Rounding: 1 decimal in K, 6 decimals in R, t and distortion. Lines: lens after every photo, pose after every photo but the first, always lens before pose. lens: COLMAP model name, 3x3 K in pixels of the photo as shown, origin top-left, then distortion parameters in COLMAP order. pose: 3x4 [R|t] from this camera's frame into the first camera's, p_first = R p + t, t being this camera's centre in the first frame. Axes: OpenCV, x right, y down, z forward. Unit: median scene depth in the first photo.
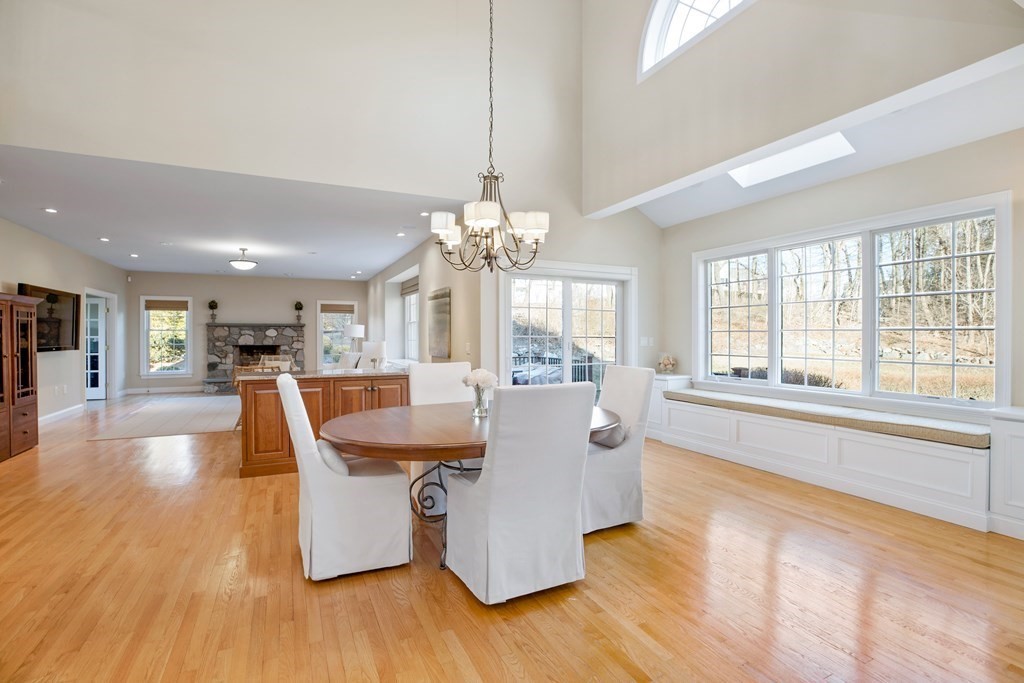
lens RADIAL K [[470.0, 0, 509.1], [0, 470.0, 337.9], [0, 0, 1]] dist [-0.043708, 0.011845]
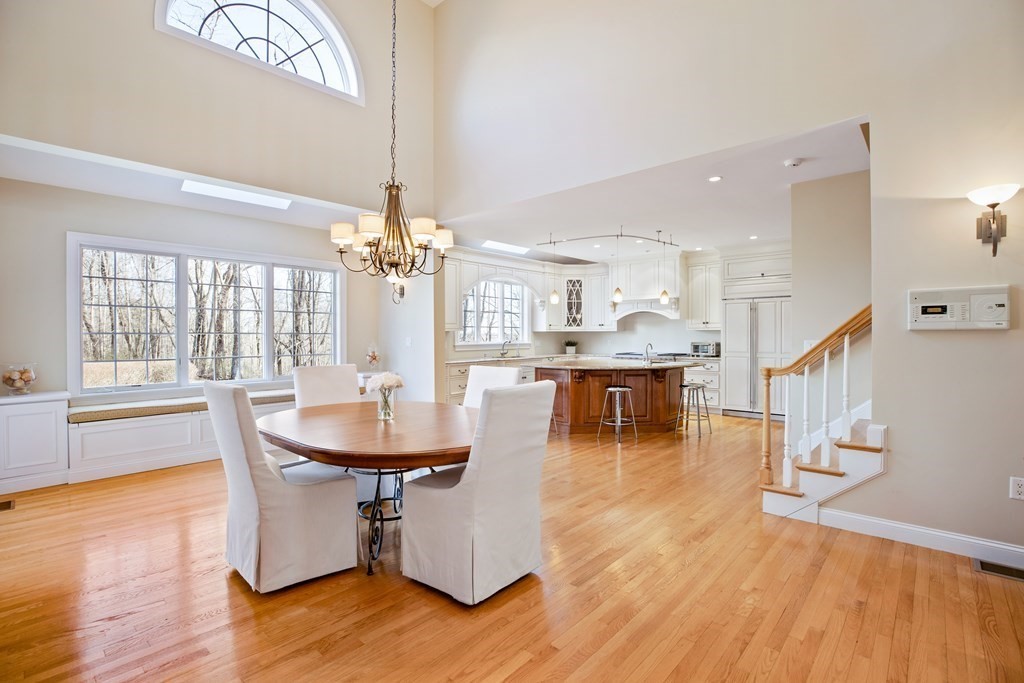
lens RADIAL K [[470.0, 0, 516.3], [0, 470.0, 342.9], [0, 0, 1]] dist [-0.043708, 0.011845]
pose [[-0.378971, -0.012606, 0.925323, -0.499377], [0.007993, 0.999825, 0.016895, -0.004104], [-0.925374, 0.013799, -0.378804, 0.515109]]
